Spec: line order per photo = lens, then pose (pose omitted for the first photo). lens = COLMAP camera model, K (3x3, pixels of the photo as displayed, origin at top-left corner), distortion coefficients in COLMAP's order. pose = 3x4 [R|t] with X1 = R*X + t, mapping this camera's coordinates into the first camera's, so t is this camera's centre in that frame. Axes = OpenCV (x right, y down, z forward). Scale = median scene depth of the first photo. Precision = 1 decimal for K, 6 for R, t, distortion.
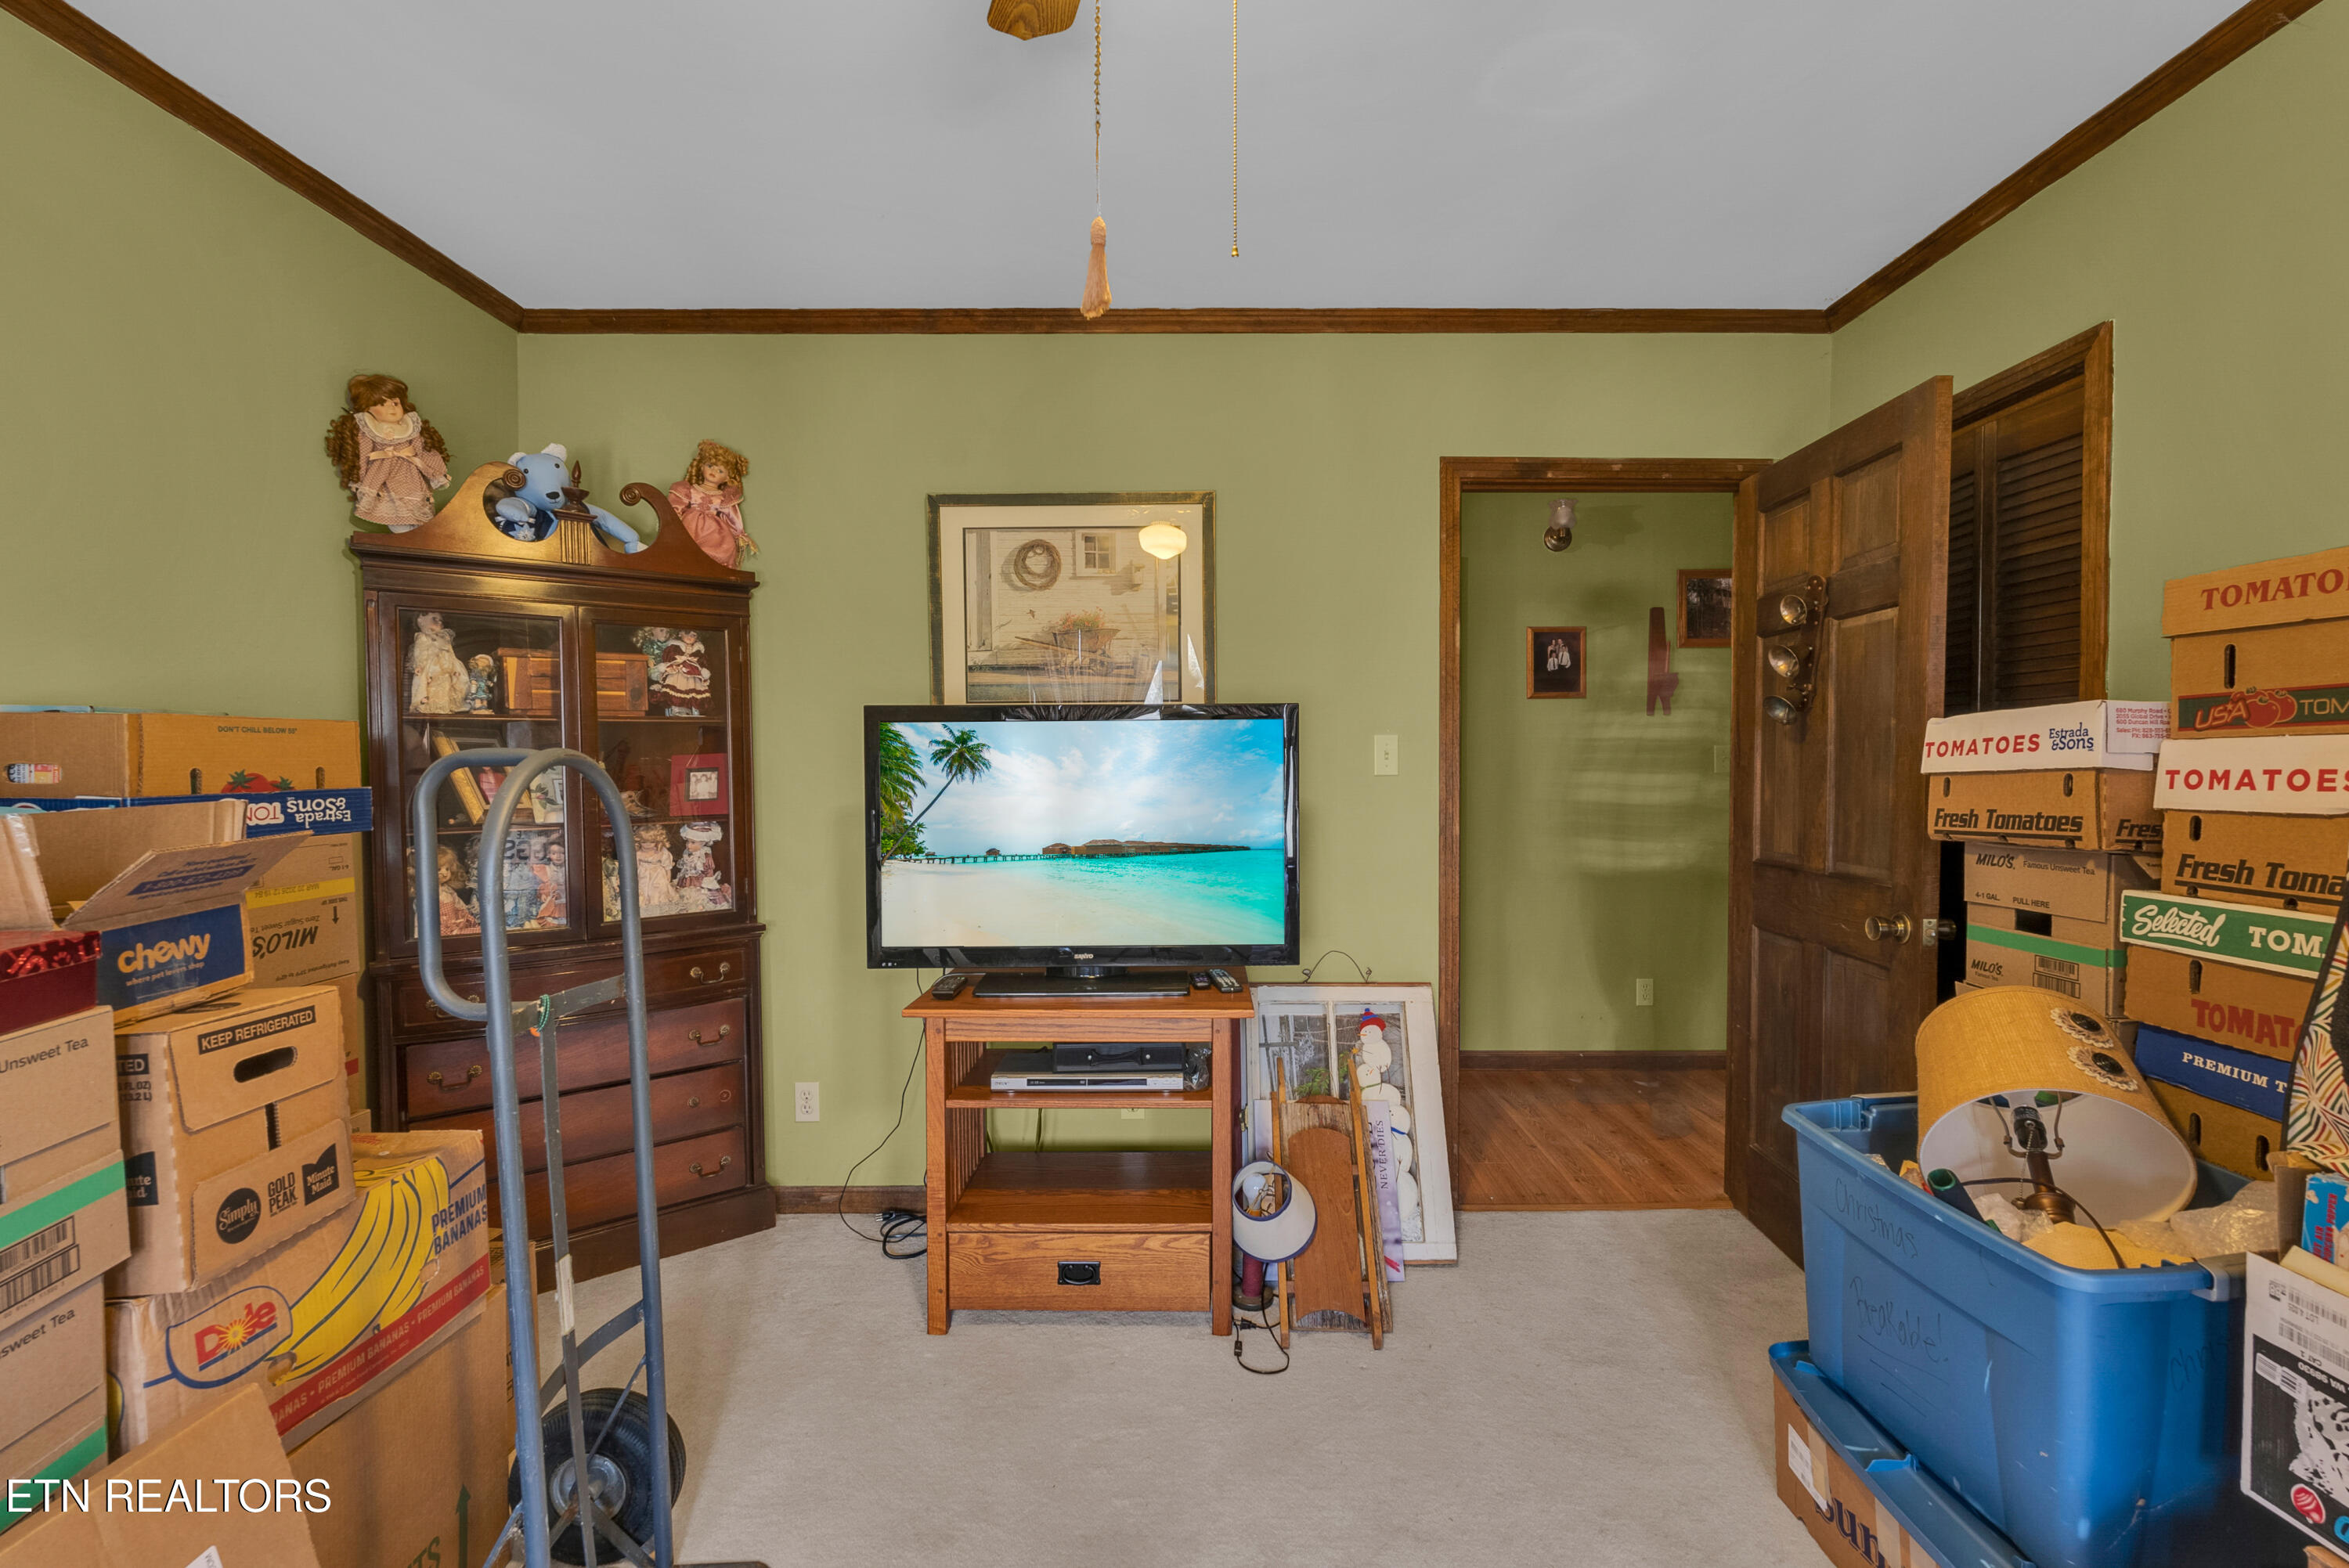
lens RADIAL K [[1029.0, 0, 1176.7], [0, 1029.0, 792.3], [0, 0, 1]] dist [-0.005250, -0.001043]
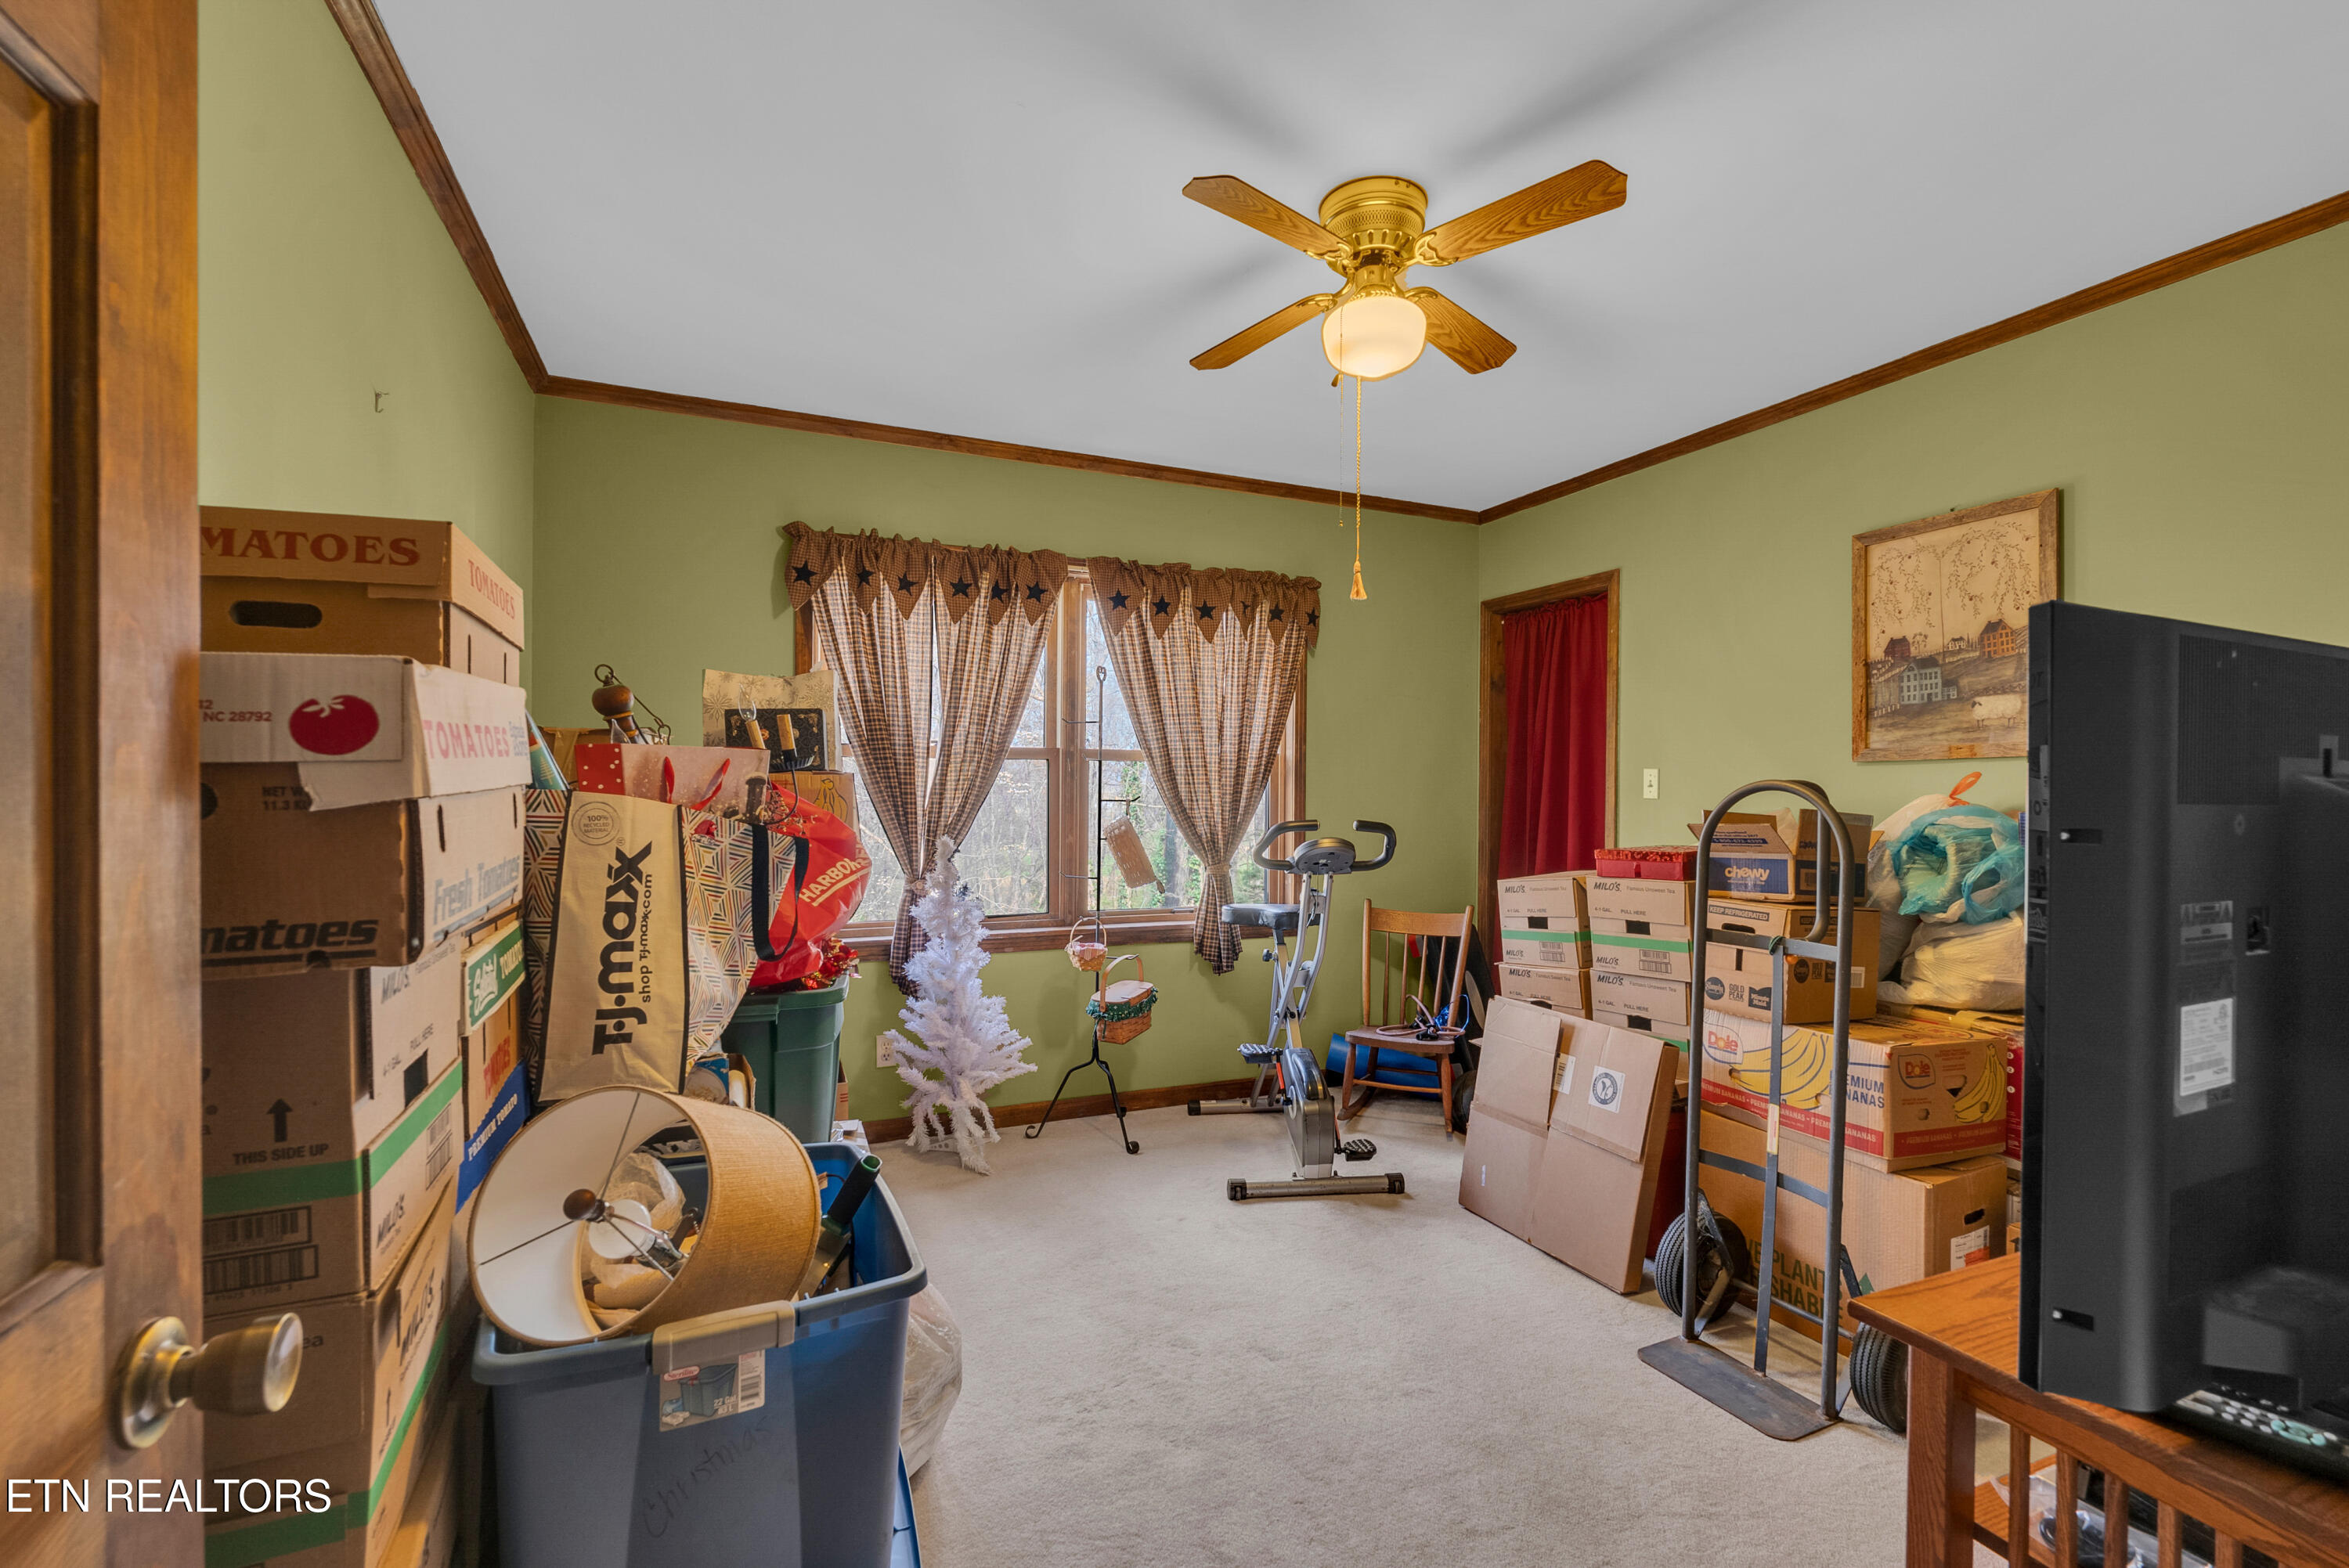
lens RADIAL K [[1029.0, 0, 1176.5], [0, 1029.0, 794.9], [0, 0, 1]] dist [-0.005250, -0.001043]
pose [[-0.918160, 0.002428, -0.396202, 1.004234], [-0.009768, 0.999539, 0.028761, -0.065584], [0.396089, 0.030278, -0.917713, 2.403545]]
